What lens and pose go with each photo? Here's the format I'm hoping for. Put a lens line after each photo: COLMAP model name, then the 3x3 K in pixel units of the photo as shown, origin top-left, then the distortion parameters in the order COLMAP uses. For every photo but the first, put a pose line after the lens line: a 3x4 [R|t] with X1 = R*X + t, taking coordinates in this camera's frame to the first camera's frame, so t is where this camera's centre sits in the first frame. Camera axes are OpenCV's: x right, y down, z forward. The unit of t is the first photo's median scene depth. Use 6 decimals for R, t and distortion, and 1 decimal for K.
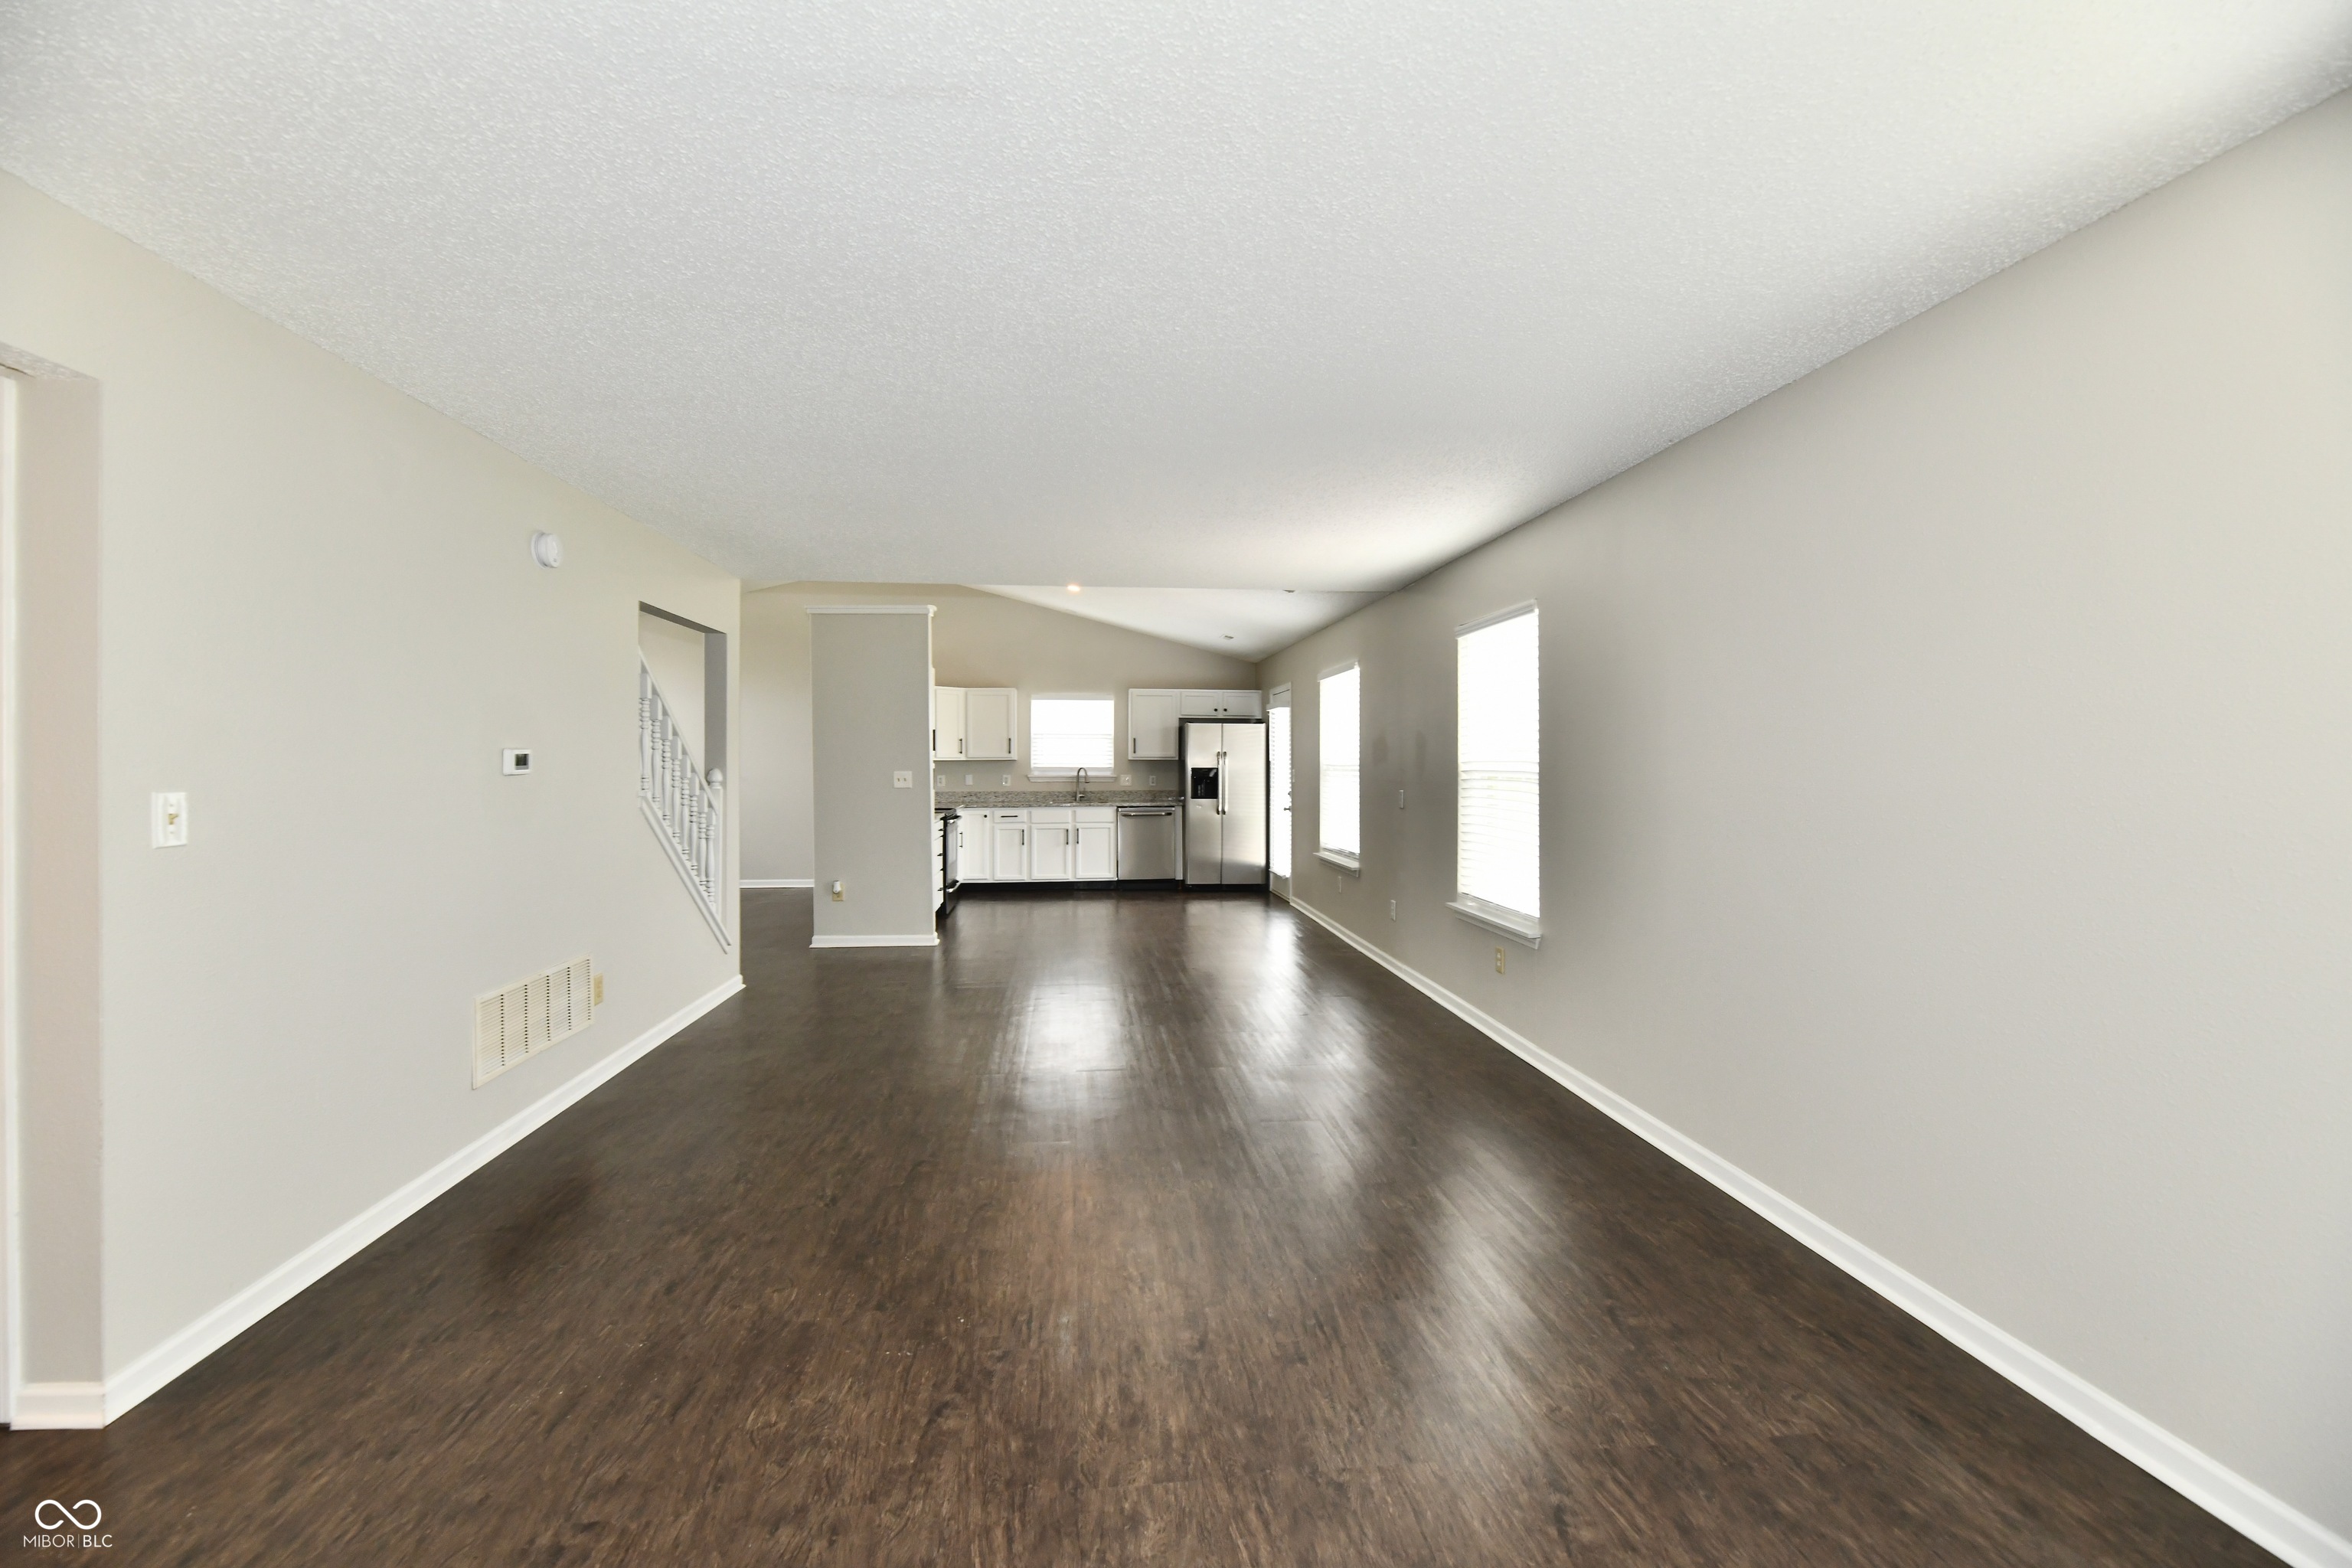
lens RADIAL K [[961.4, 0, 1154.3], [0, 961.4, 767.2], [0, 0, 1]] dist [-0.002018, -0.003739]
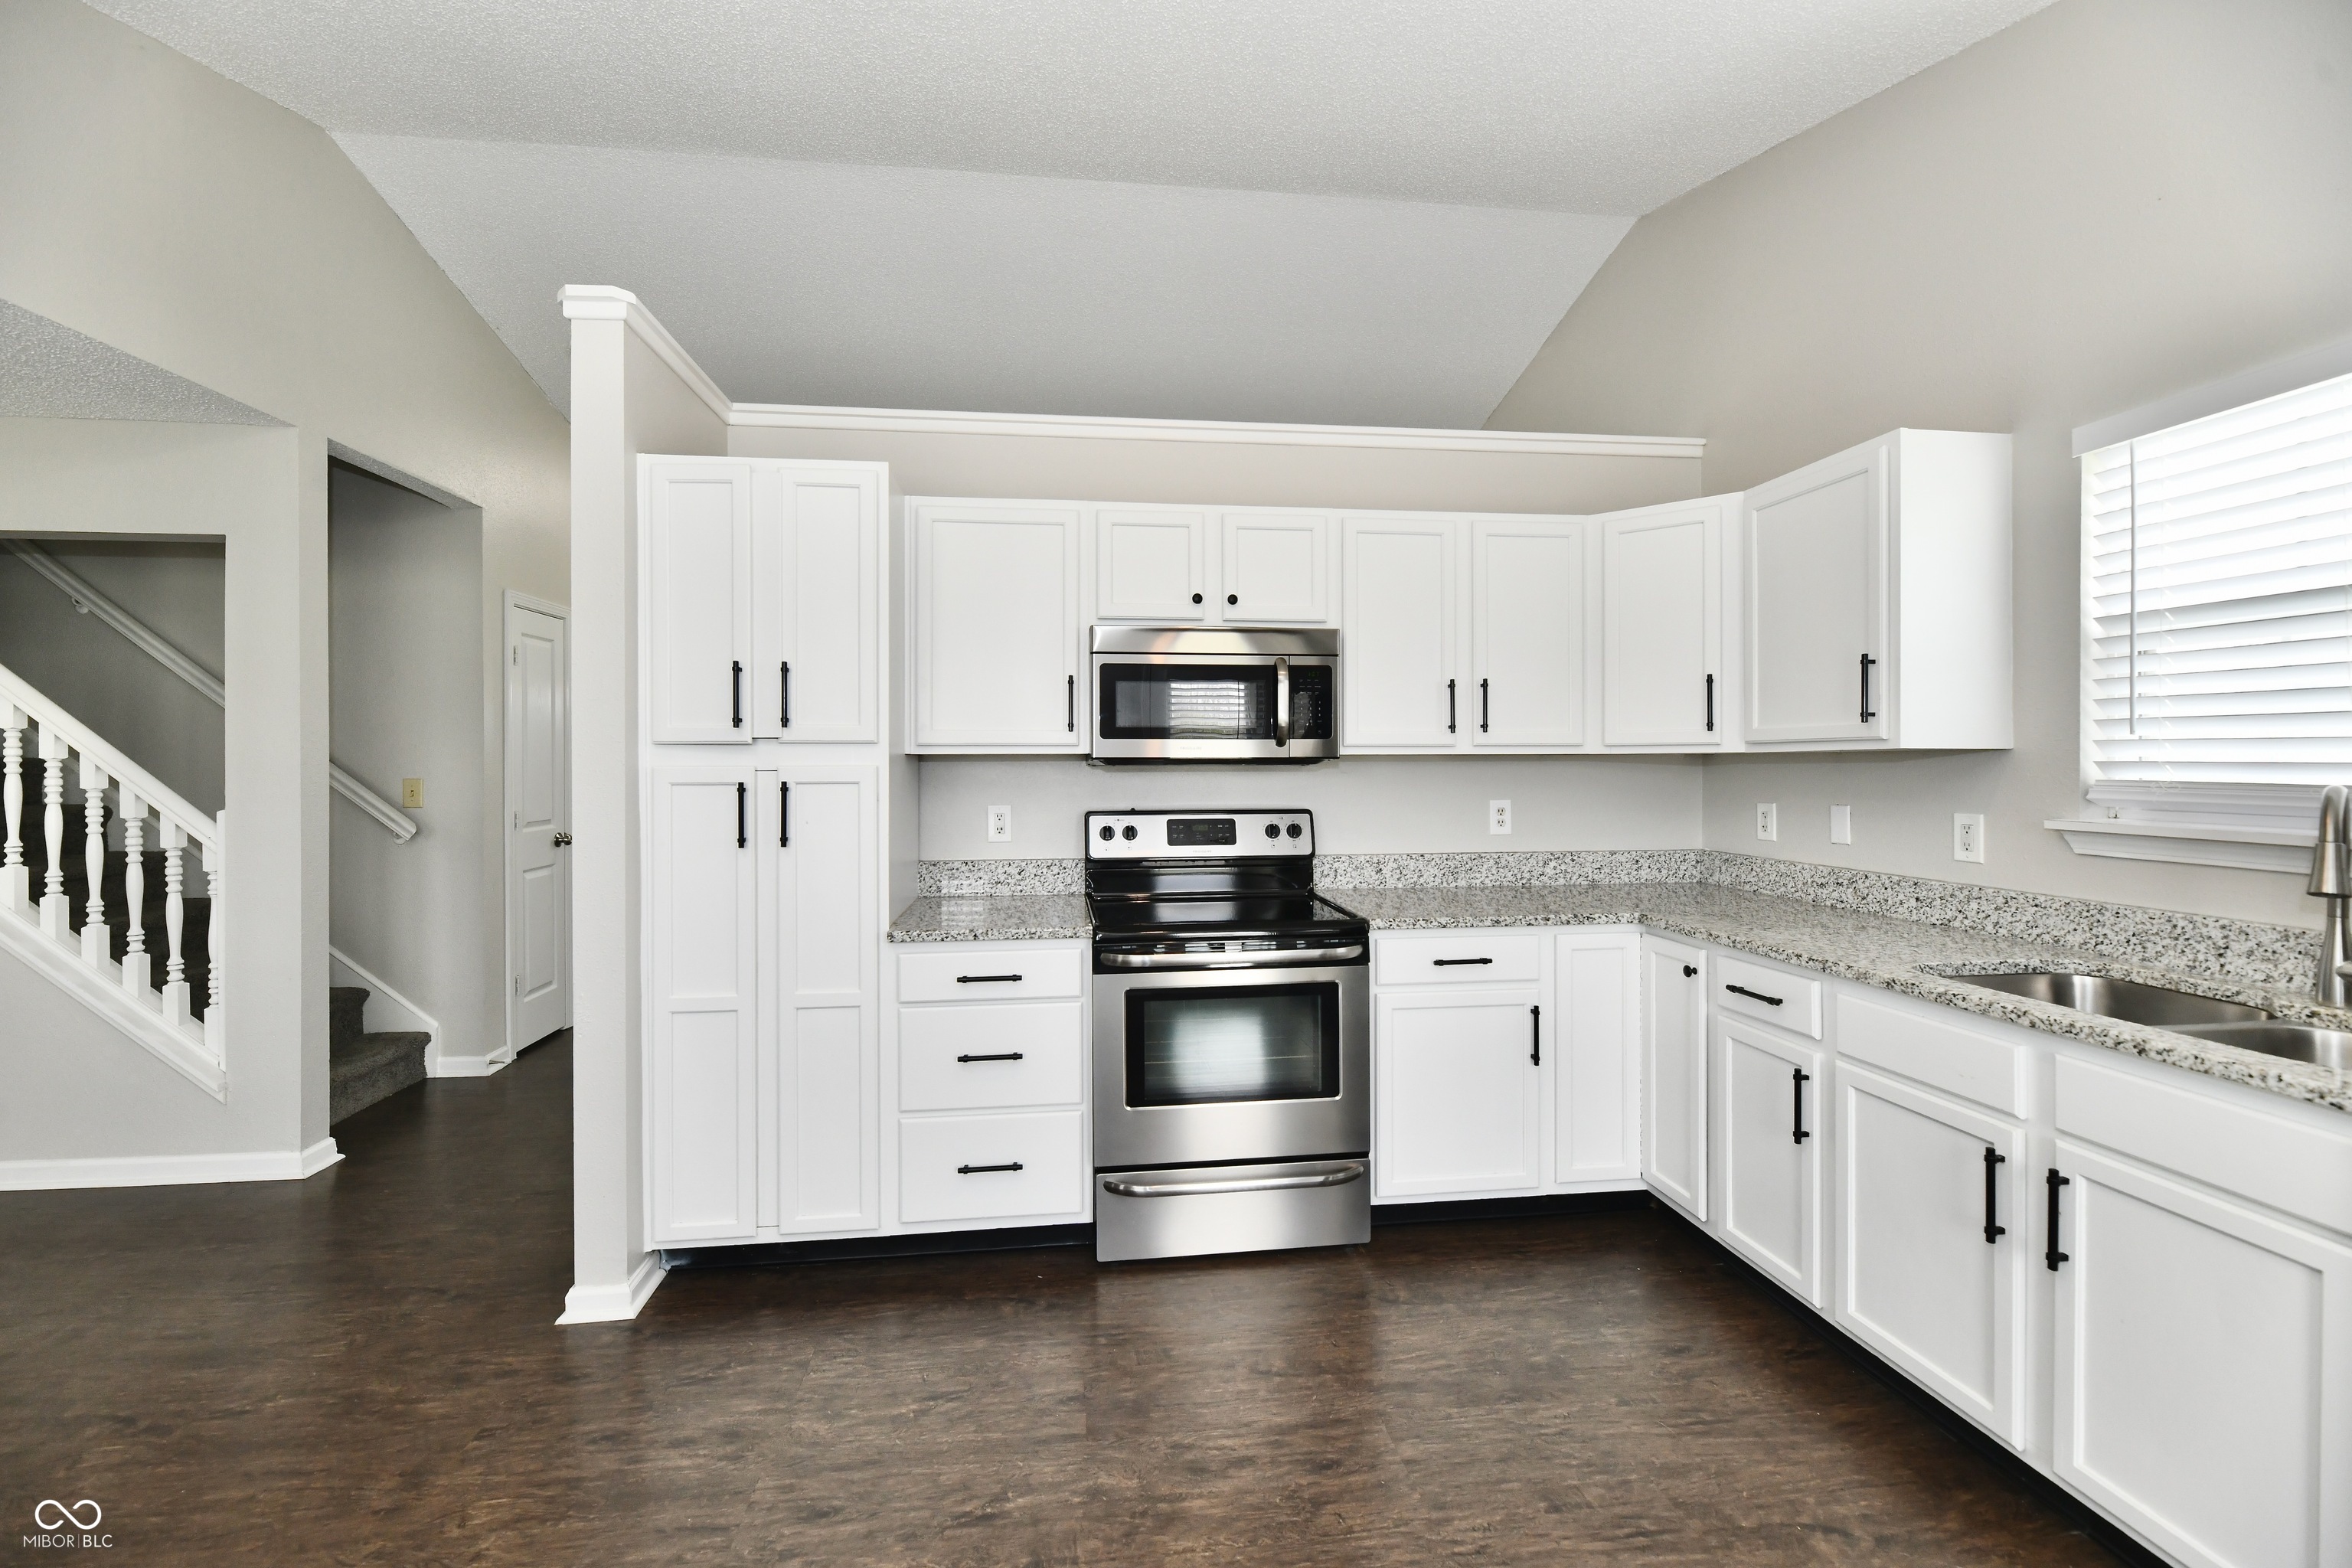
lens RADIAL K [[961.4, 0, 1171.4], [0, 961.4, 770.8], [0, 0, 1]] dist [-0.002018, -0.003739]
pose [[0.019529, 0.004422, -0.999800, 0.076158], [-0.007473, 0.999963, 0.004276, -0.002694], [0.999781, 0.007388, 0.019562, 0.842097]]
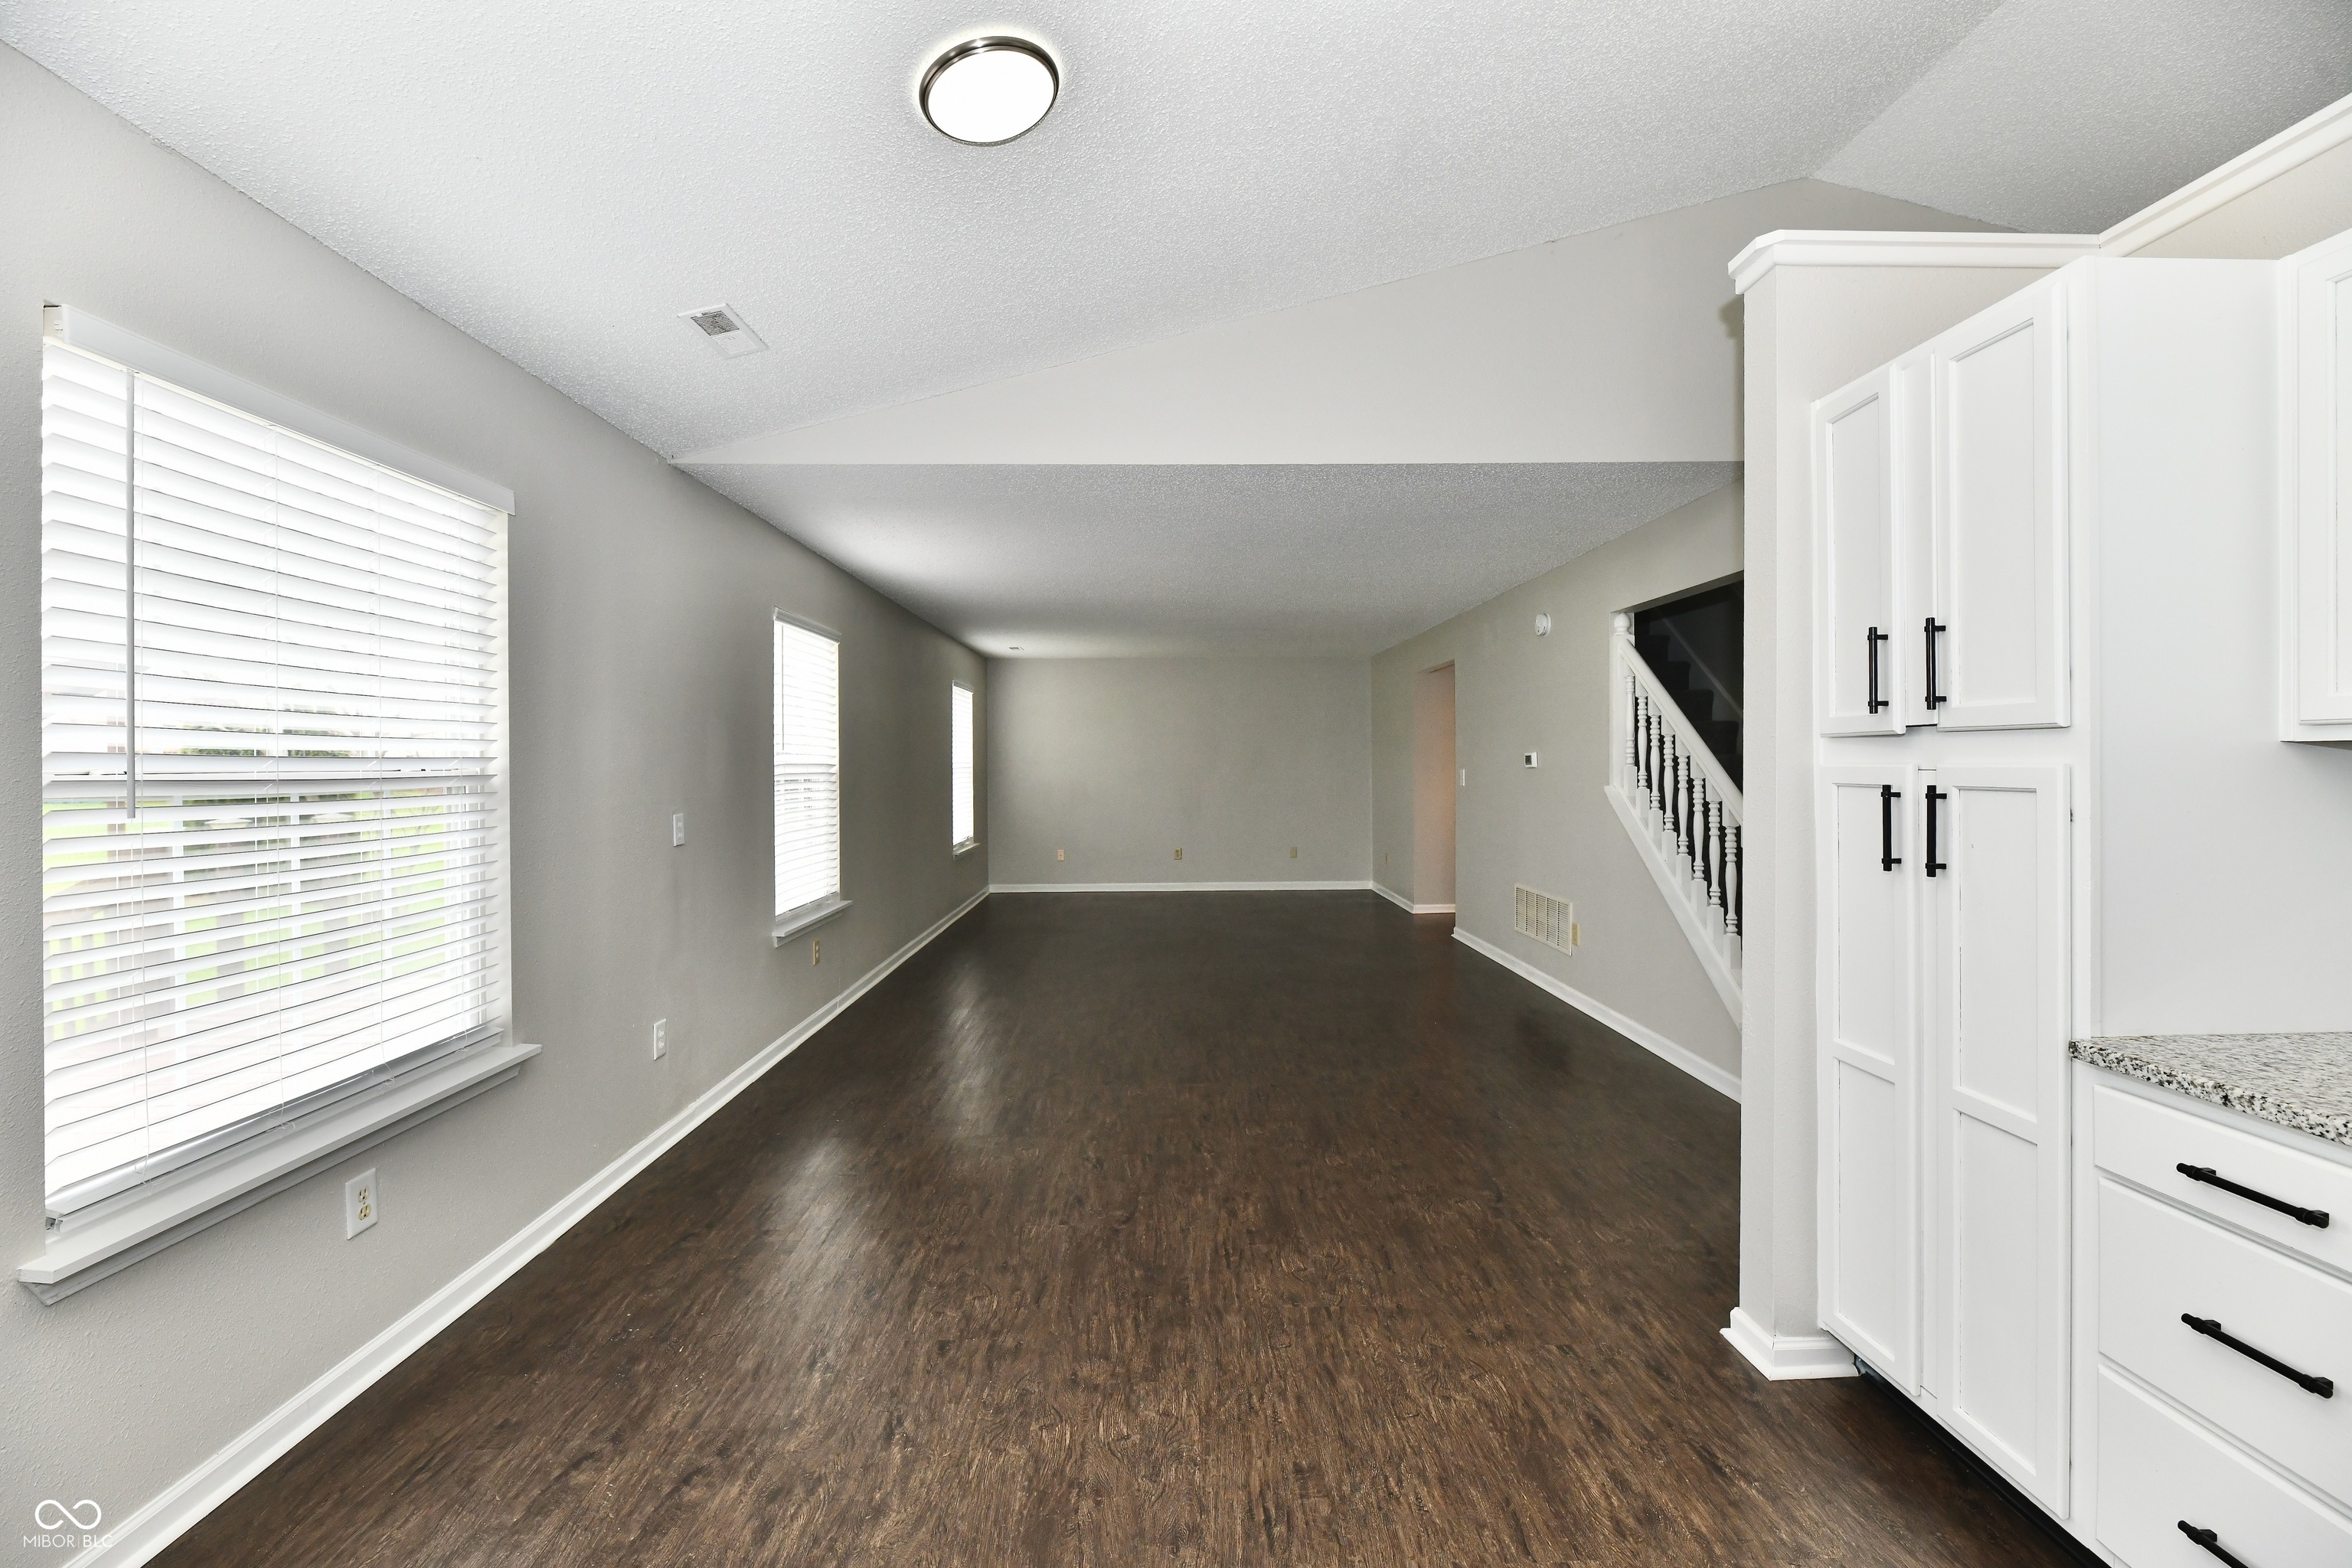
lens RADIAL K [[961.4, 0, 1168.2], [0, 961.4, 771.1], [0, 0, 1]] dist [-0.002018, -0.003739]
pose [[-0.996337, 0.000523, 0.085509, -0.045548], [0.002194, 0.999808, 0.019456, -0.004419], [-0.085483, 0.019572, -0.996147, 0.932696]]
